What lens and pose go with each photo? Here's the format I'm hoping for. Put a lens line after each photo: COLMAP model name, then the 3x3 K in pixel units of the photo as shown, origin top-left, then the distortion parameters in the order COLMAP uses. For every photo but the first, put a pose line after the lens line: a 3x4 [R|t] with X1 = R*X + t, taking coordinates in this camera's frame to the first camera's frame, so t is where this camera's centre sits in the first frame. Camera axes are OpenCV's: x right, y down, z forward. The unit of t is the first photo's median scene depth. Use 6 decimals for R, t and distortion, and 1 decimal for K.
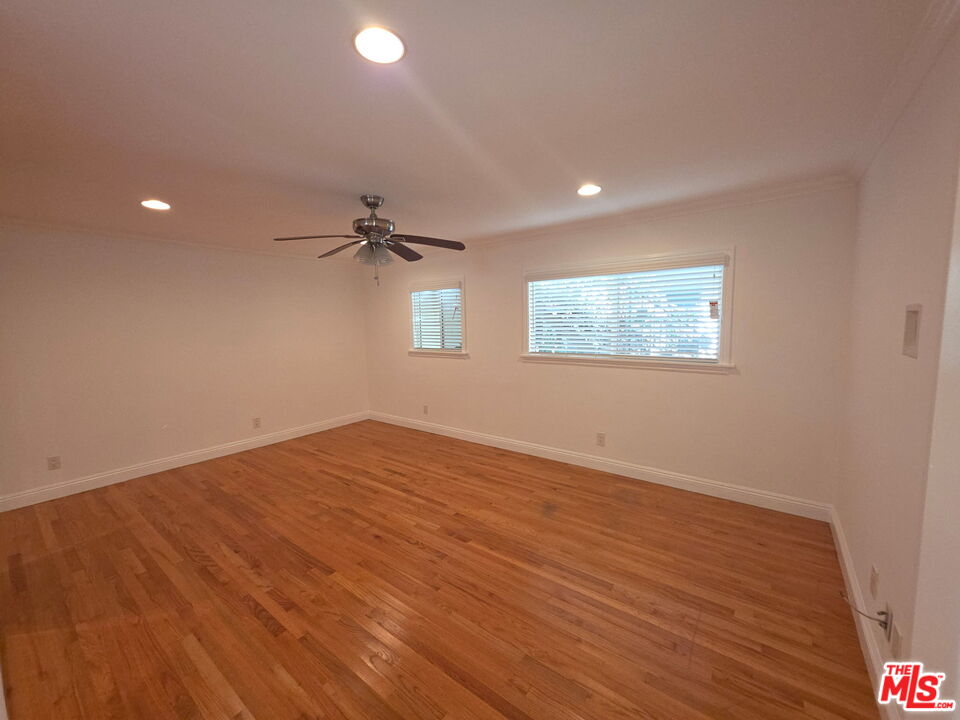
lens RADIAL K [[382.6, 0, 481.4], [0, 382.6, 357.6], [0, 0, 1]] dist [-0.000175, -0.000112]
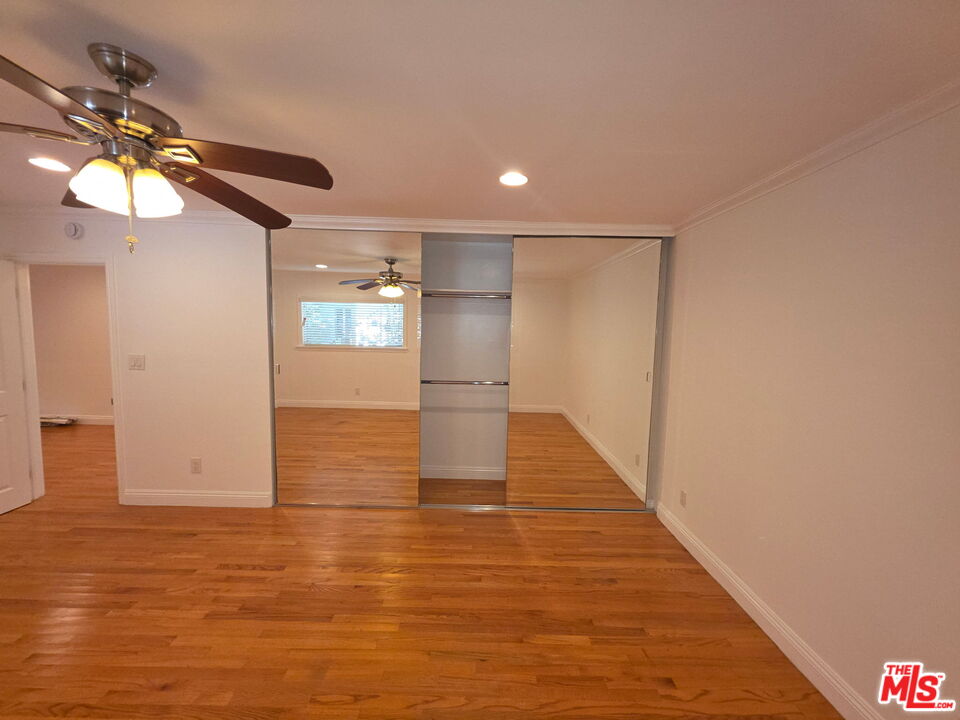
lens RADIAL K [[382.6, 0, 485.5], [0, 382.6, 357.9], [0, 0, 1]] dist [-0.000175, -0.000112]
pose [[-0.793738, 0.050799, -0.606134, -0.319538], [-0.063940, 0.984017, 0.166199, -0.170520], [0.604889, 0.170675, -0.777804, 1.592118]]
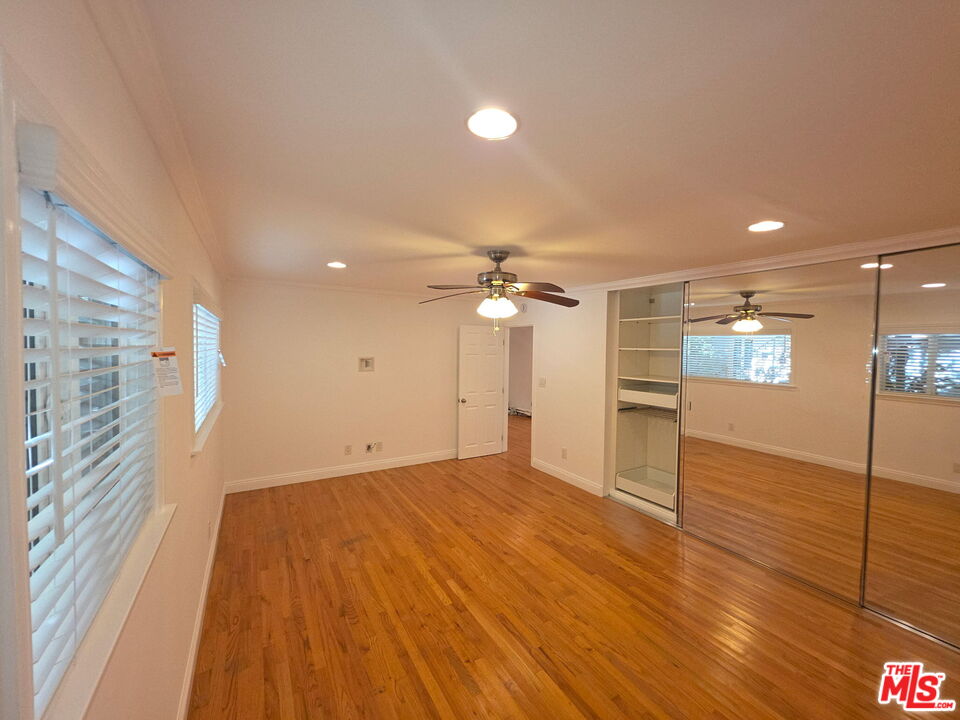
lens RADIAL K [[382.6, 0, 481.7], [0, 382.6, 352.3], [0, 0, 1]] dist [-0.000175, -0.000112]
pose [[-0.929434, -0.000846, 0.368987, -0.598883], [0.037440, 0.994620, 0.096588, -0.241750], [-0.367084, 0.103587, -0.924402, 1.919802]]
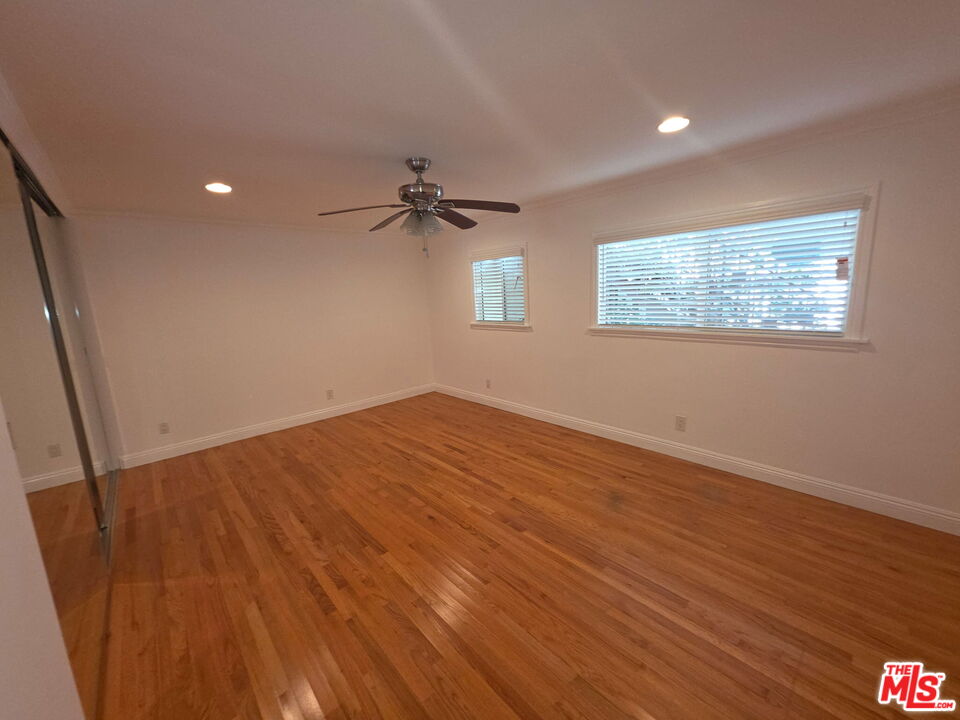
lens RADIAL K [[382.6, 0, 480.3], [0, 382.6, 358.8], [0, 0, 1]] dist [-0.000175, -0.000112]
pose [[0.981814, 0.003763, -0.189810, 0.035756], [0.012460, 0.996371, 0.084201, -0.019349], [0.189438, -0.085035, 0.978204, 0.089375]]
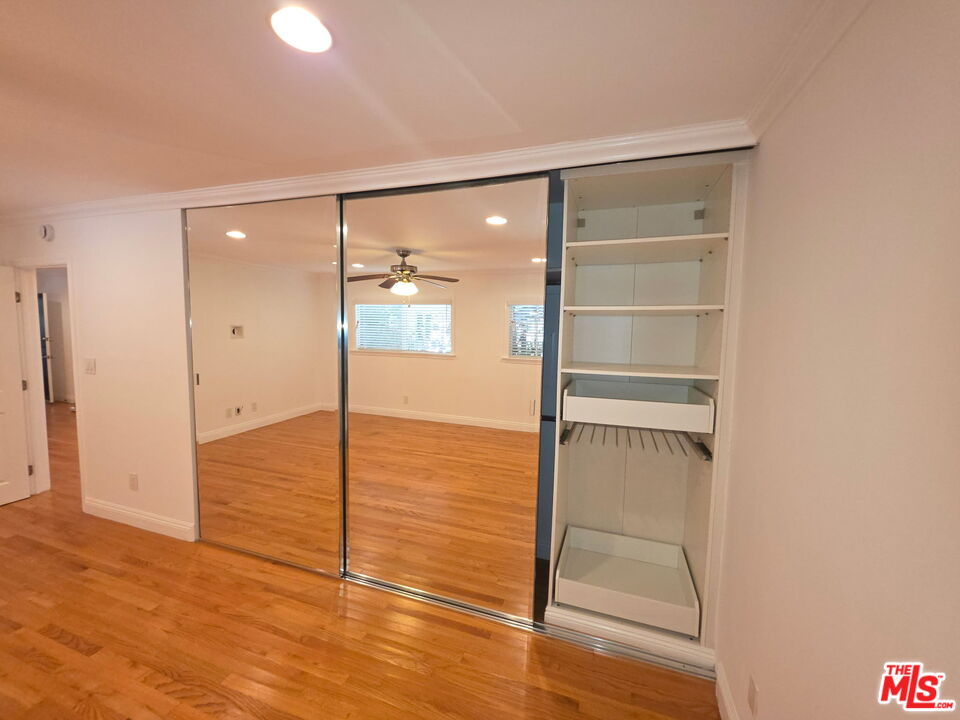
lens RADIAL K [[382.6, 0, 479.5], [0, 382.6, 360.0], [0, 0, 1]] dist [-0.000175, -0.000112]
pose [[-0.948828, 0.024748, -0.314821, -0.873982], [-0.032936, 0.983732, 0.176595, -0.149445], [0.314070, 0.177927, -0.932578, 1.443408]]
